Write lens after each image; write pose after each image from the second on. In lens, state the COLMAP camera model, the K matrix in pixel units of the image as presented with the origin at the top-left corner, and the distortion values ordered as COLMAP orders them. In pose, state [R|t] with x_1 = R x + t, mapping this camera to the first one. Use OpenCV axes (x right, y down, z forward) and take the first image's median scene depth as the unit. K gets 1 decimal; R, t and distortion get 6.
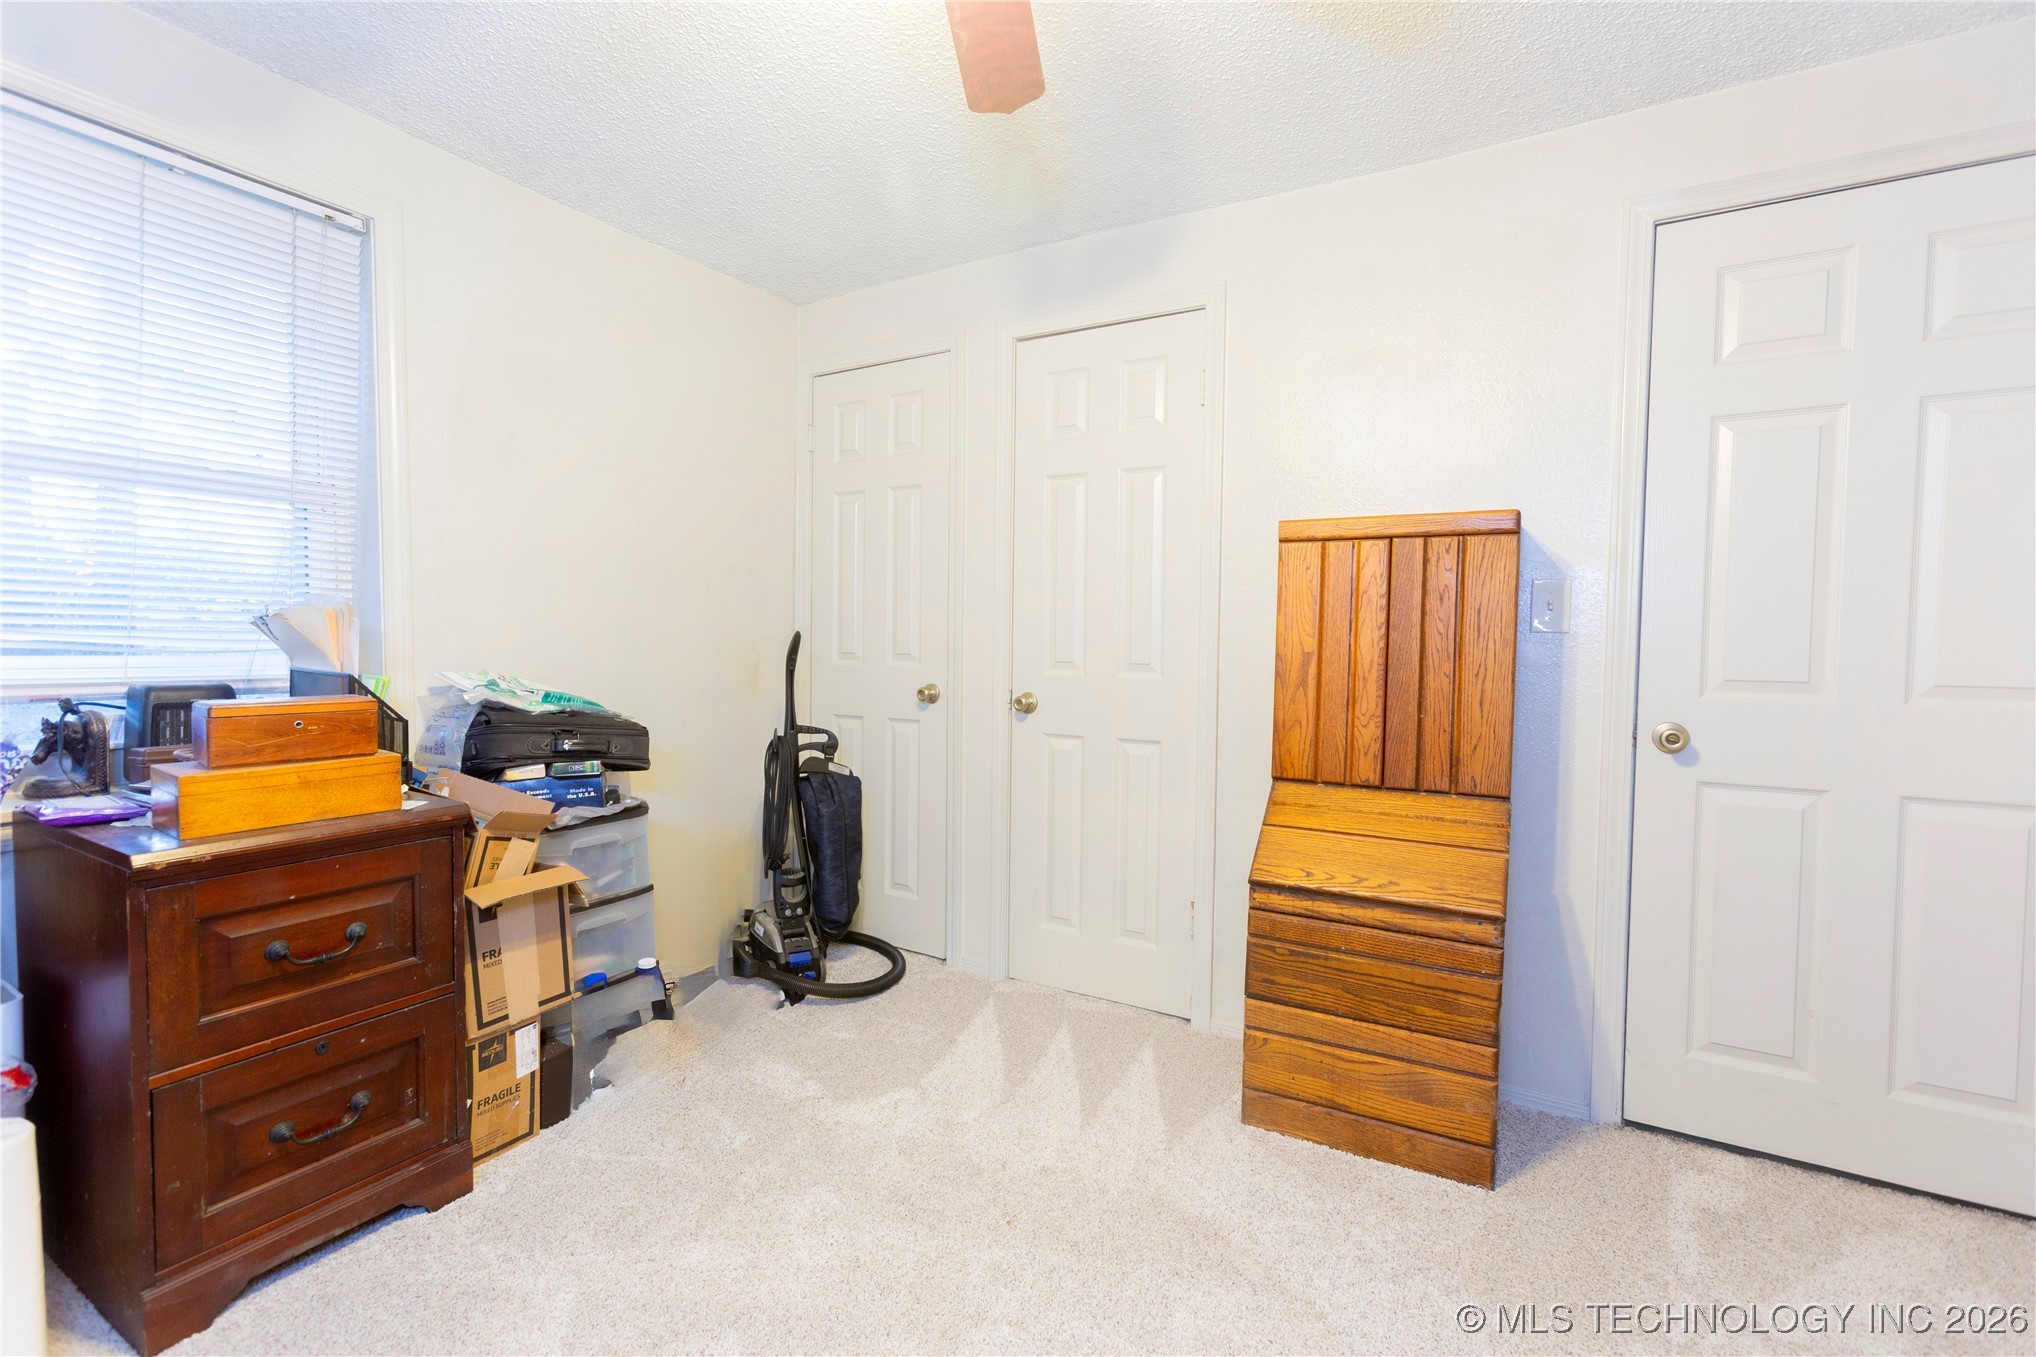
lens RADIAL K [[915.9, 0, 1014.3], [0, 915.9, 677.1], [0, 0, 1]] dist [0.002798, 0.000506]
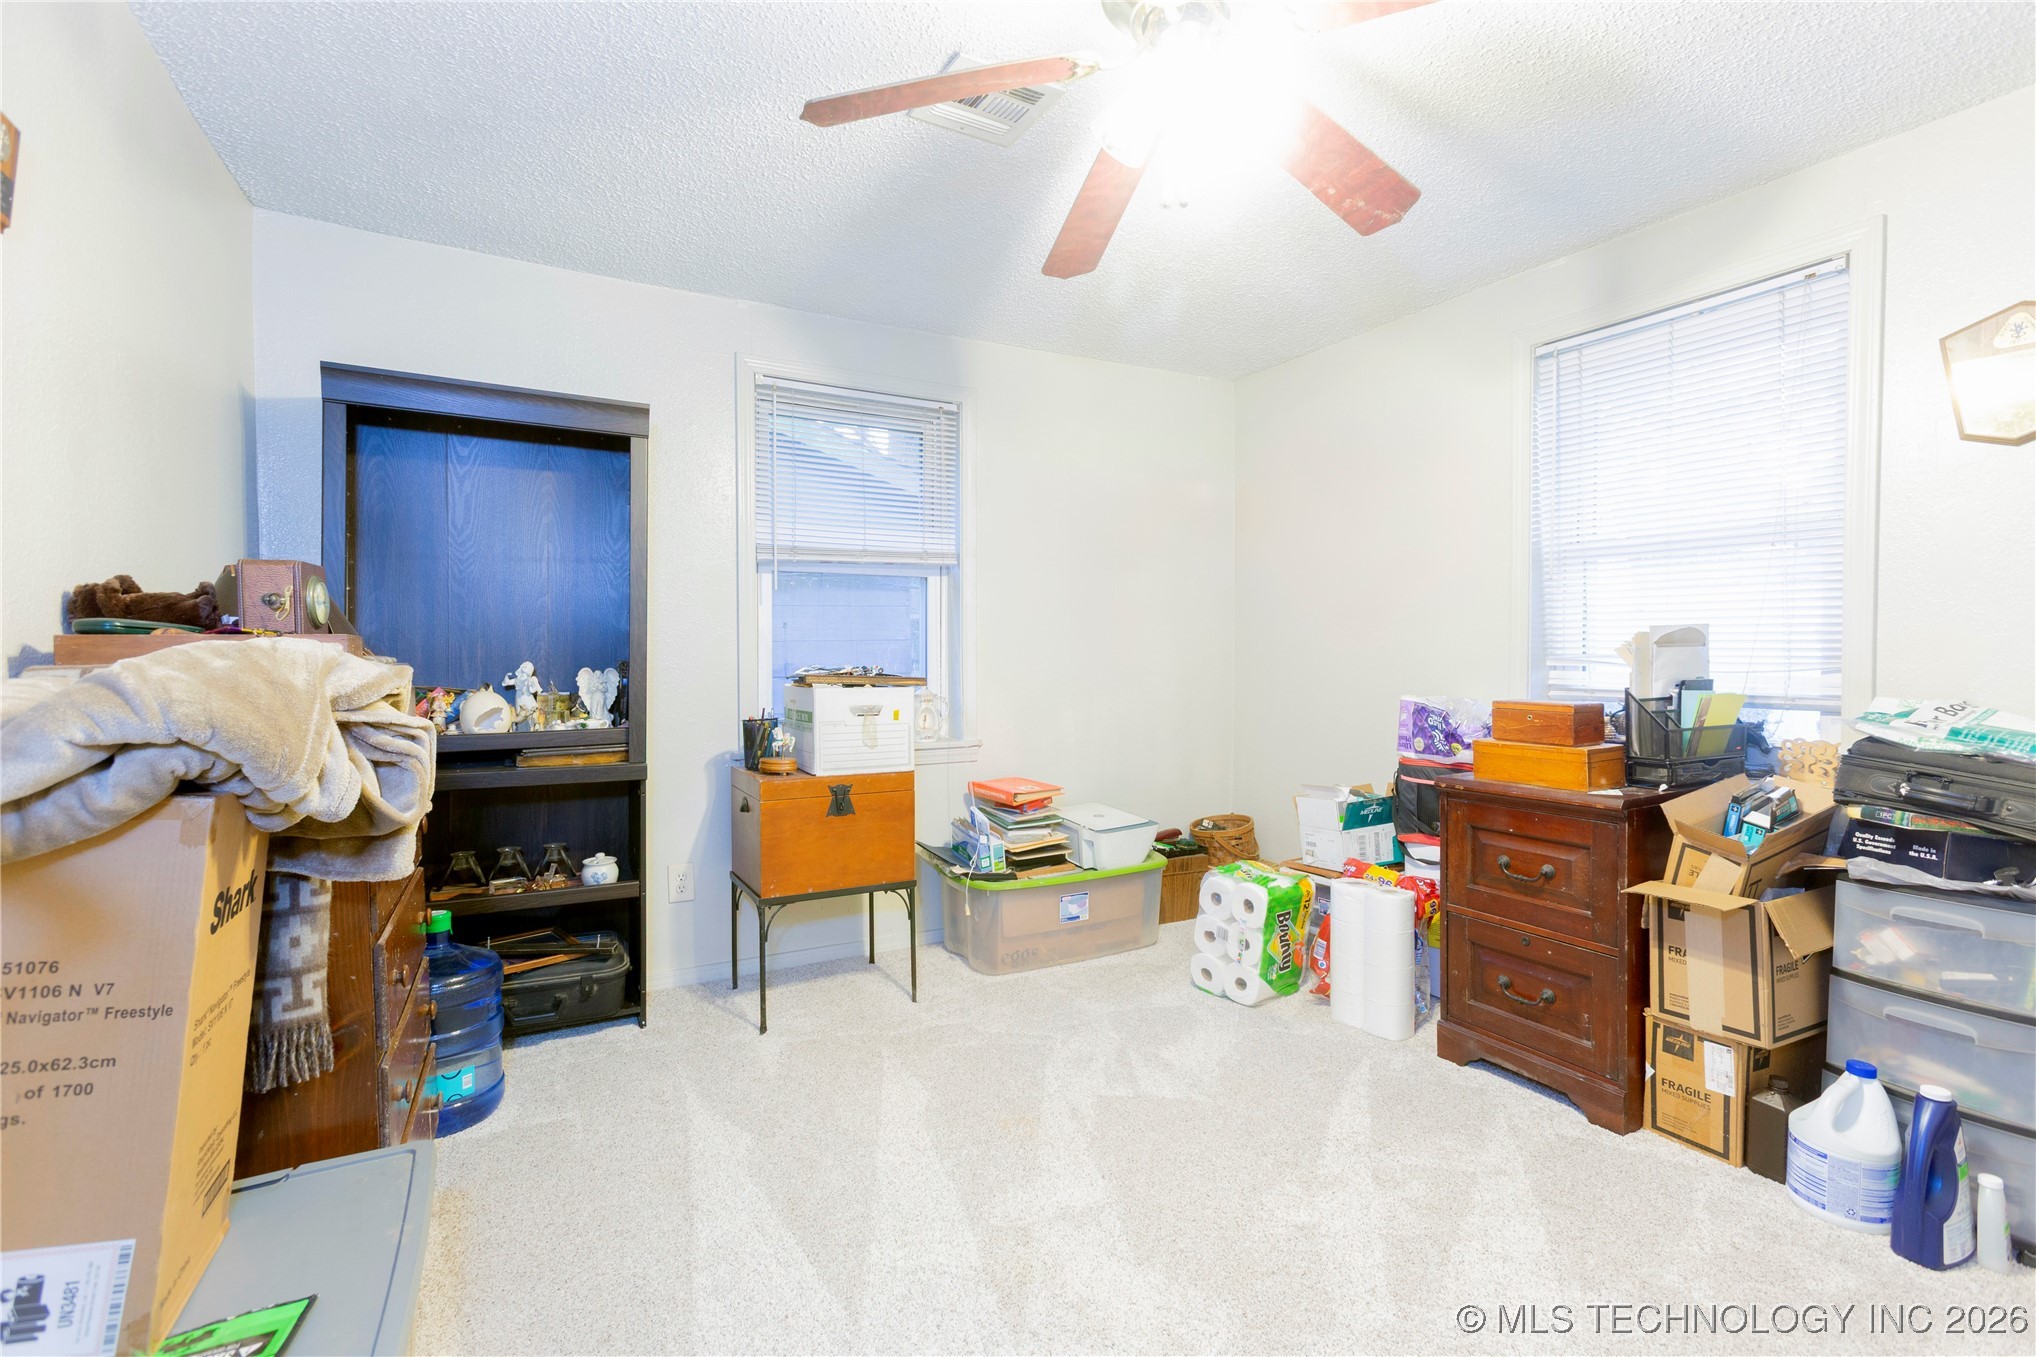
lens RADIAL K [[915.9, 0, 1019.8], [0, 915.9, 667.1], [0, 0, 1]] dist [0.002798, 0.000506]
pose [[-0.523809, 0.003124, -0.851830, 0.776033], [-0.039248, 0.998843, 0.027797, -0.033564], [0.850931, 0.047993, -0.523080, 0.909432]]
